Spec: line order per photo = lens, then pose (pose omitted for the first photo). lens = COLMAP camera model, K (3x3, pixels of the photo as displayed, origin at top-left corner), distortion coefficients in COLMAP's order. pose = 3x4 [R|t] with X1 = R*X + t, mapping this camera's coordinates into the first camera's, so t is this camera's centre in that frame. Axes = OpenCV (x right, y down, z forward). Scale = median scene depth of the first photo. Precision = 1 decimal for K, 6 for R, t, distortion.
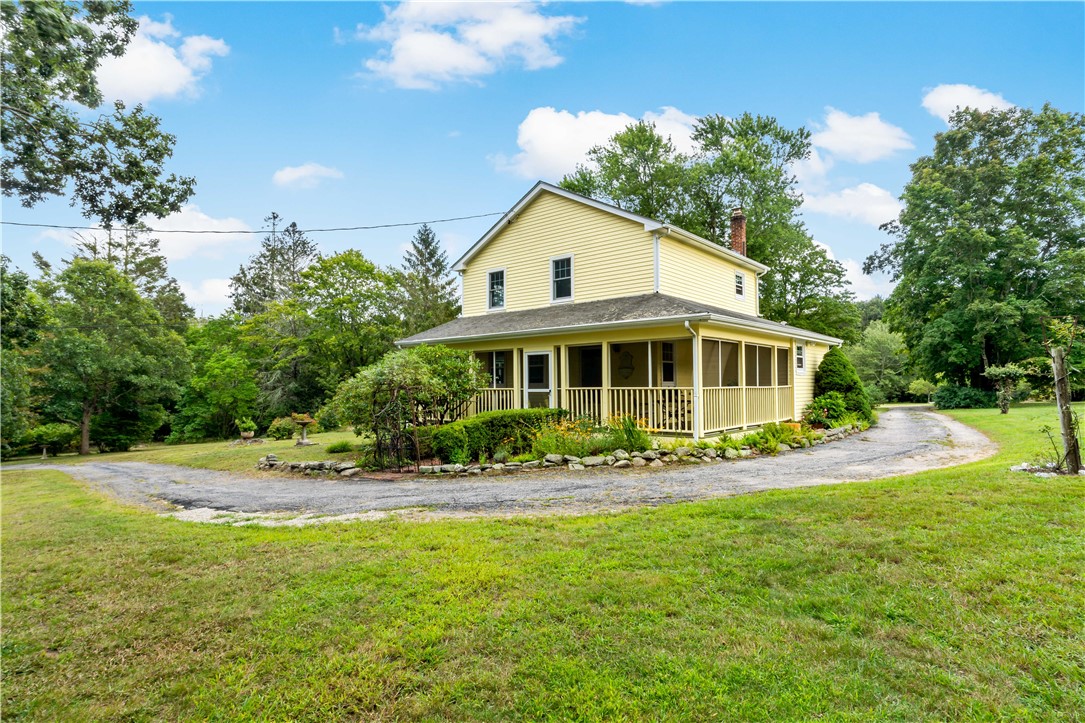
lens RADIAL K [[572.6, 0, 542.5], [0, 572.6, 361.5], [0, 0, 1]] dist [0.001994, 0.000778]
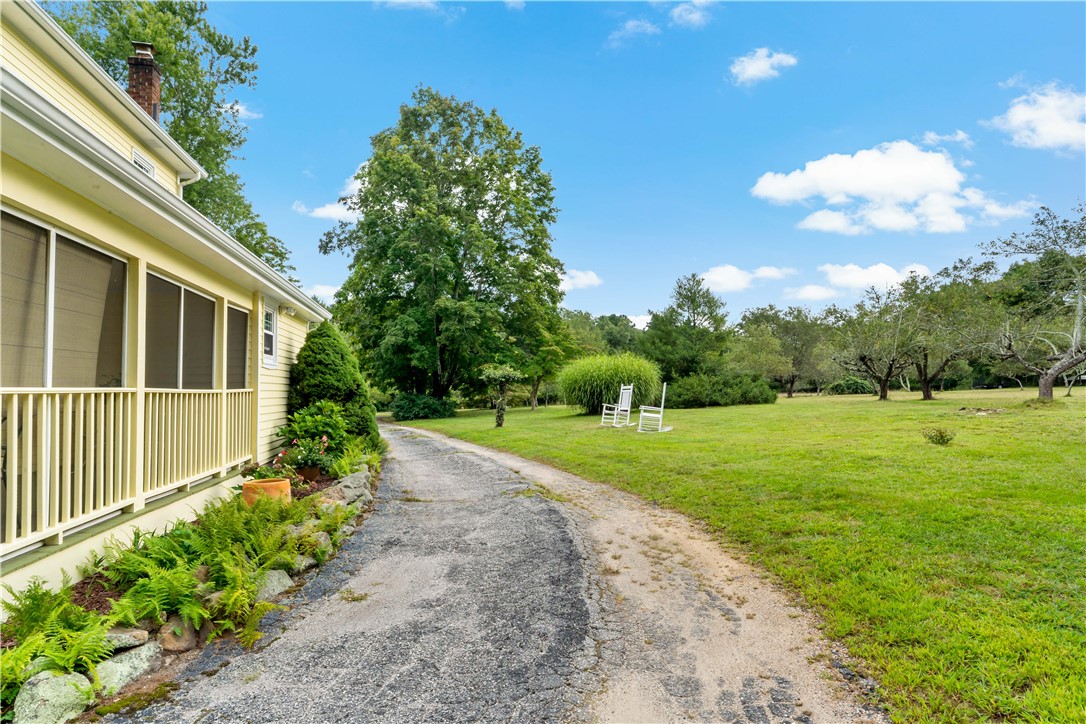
lens RADIAL K [[640.9, 0, 543.2], [0, 640.9, 381.2], [0, 0, 1]] dist [0.007079, 0.001528]
pose [[0.631255, 0.017893, 0.775369, 0.085230], [-0.034898, 0.999377, 0.005349, 0.012038], [-0.774790, -0.030436, 0.631485, 0.236068]]
